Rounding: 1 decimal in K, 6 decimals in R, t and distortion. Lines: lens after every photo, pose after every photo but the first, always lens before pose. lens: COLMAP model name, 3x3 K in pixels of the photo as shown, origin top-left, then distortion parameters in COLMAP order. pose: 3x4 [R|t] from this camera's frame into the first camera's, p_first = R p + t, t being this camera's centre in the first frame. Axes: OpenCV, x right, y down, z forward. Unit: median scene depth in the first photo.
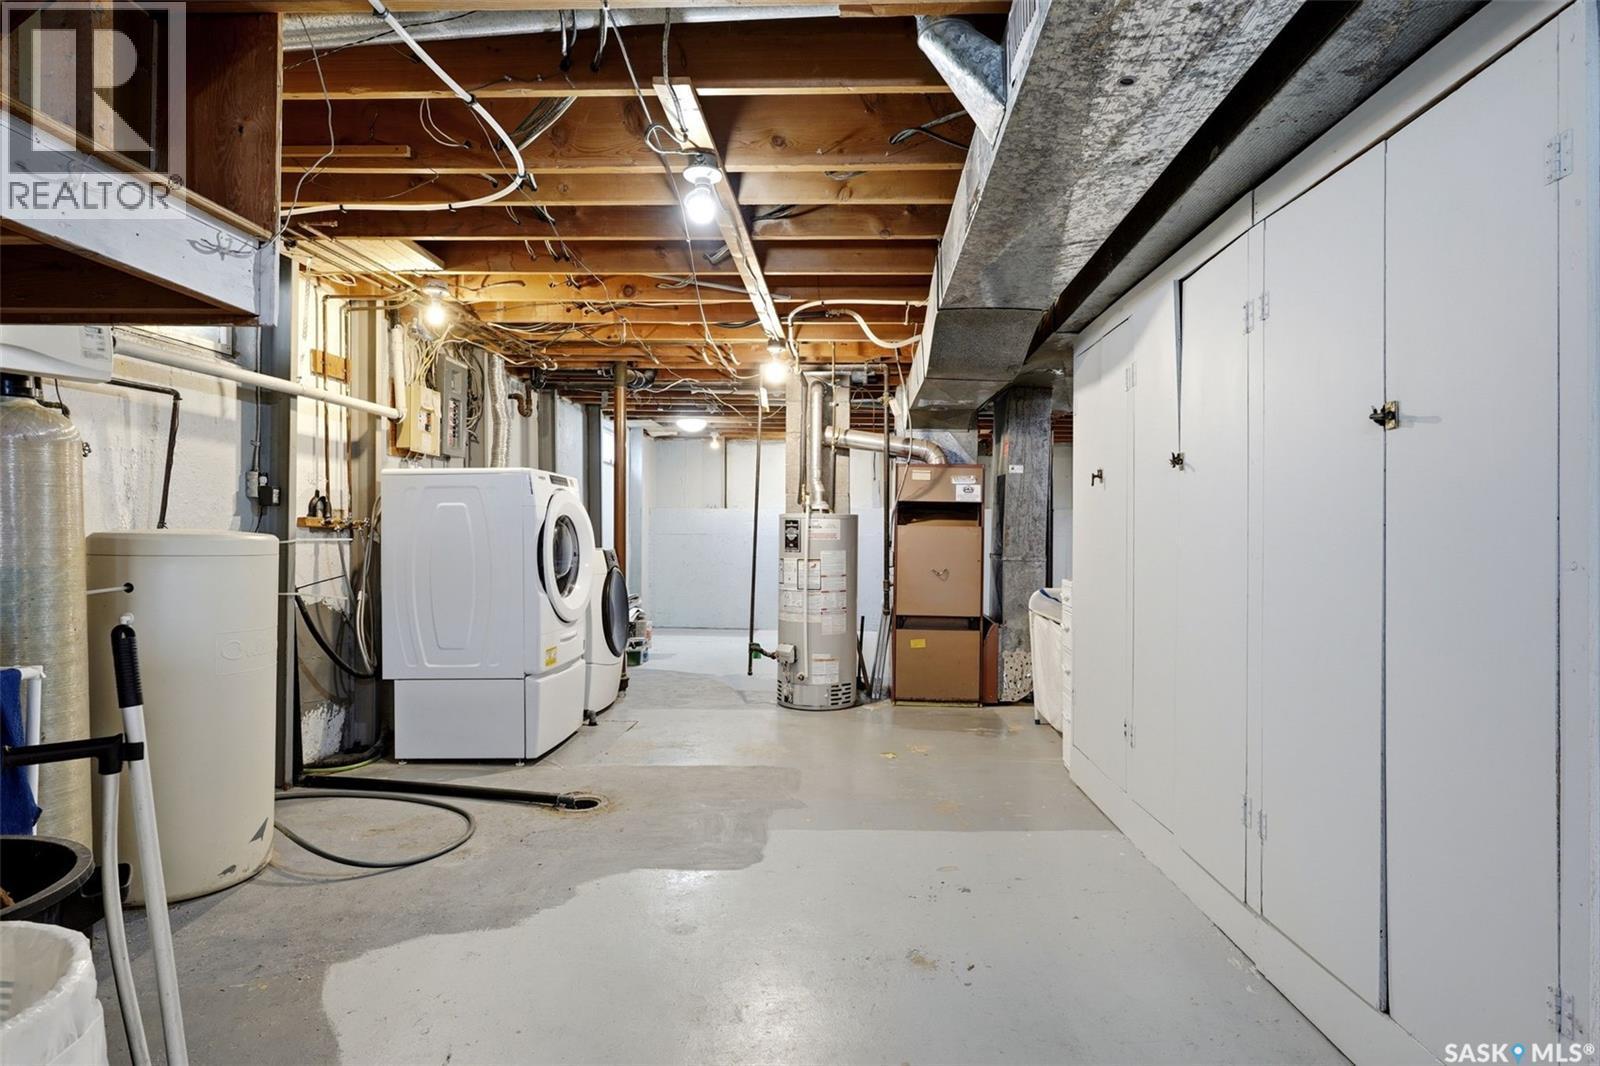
lens RADIAL K [[843.9, 0, 804.7], [0, 843.9, 533.4], [0, 0, 1]] dist [0.000777, -0.002264]
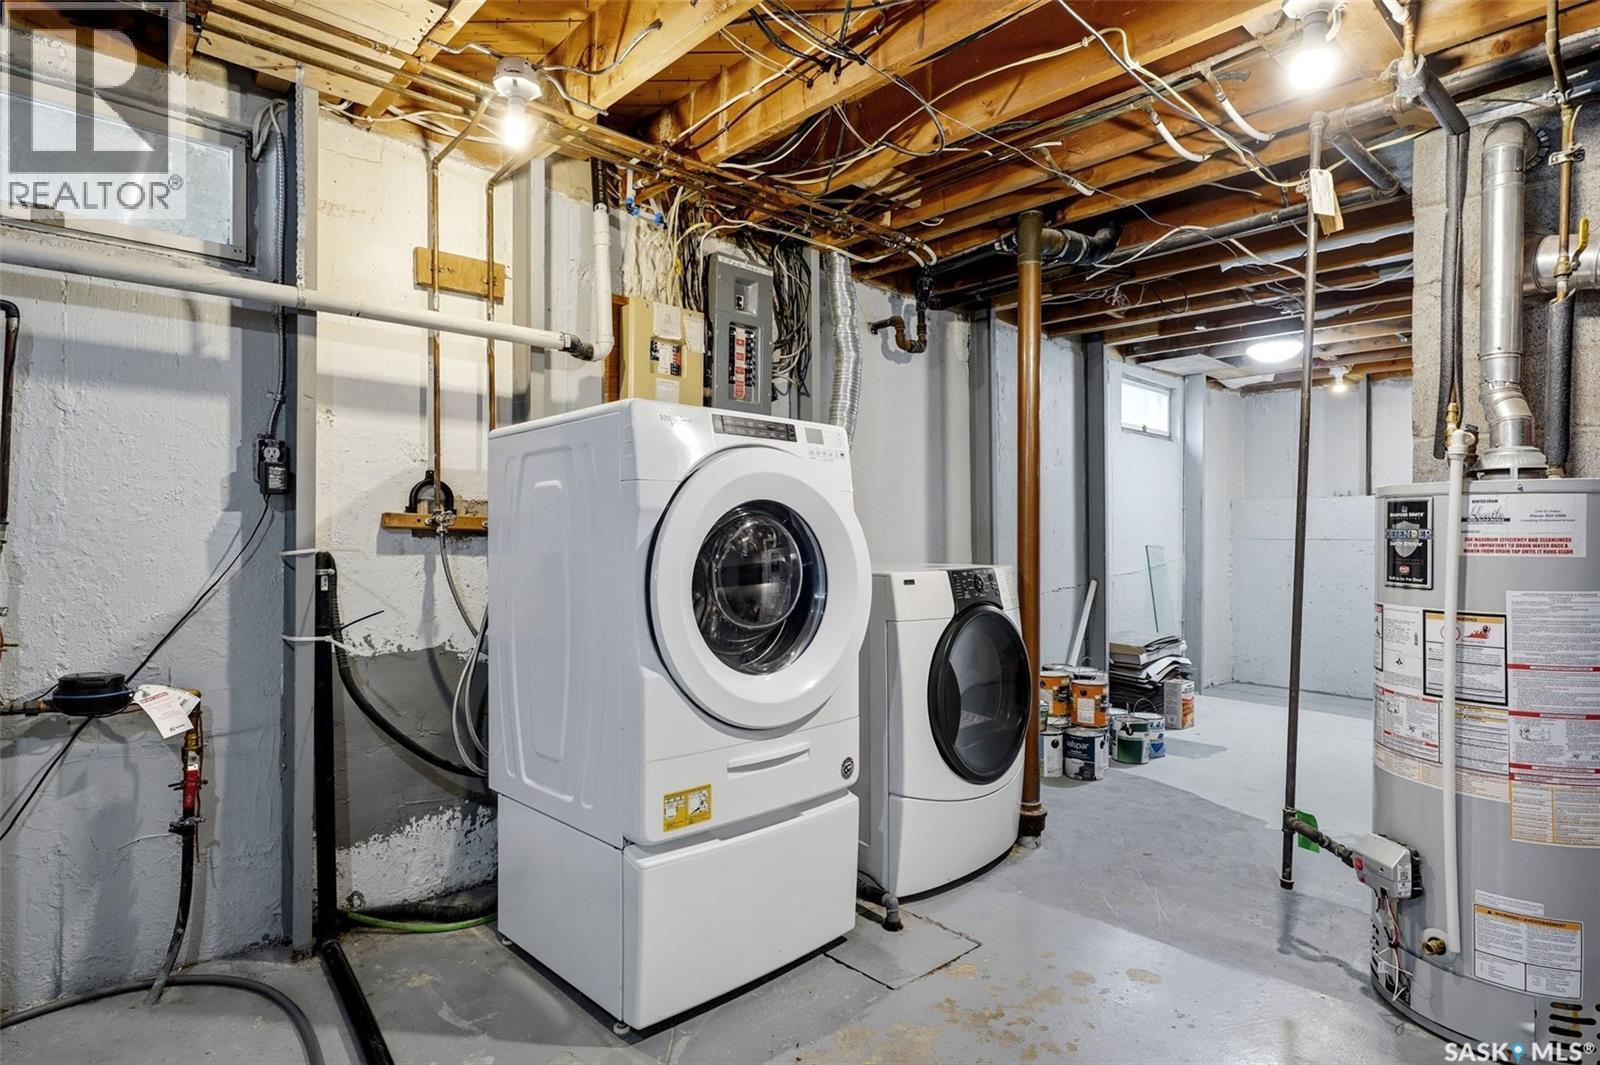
lens RADIAL K [[843.9, 0, 796.2], [0, 843.9, 534.9], [0, 0, 1]] dist [0.000777, -0.002264]
pose [[0.724329, -0.003710, -0.689444, 0.045685], [0.000934, 0.999990, -0.004400, 0.000130], [0.689453, 0.002543, 0.724326, 0.560183]]
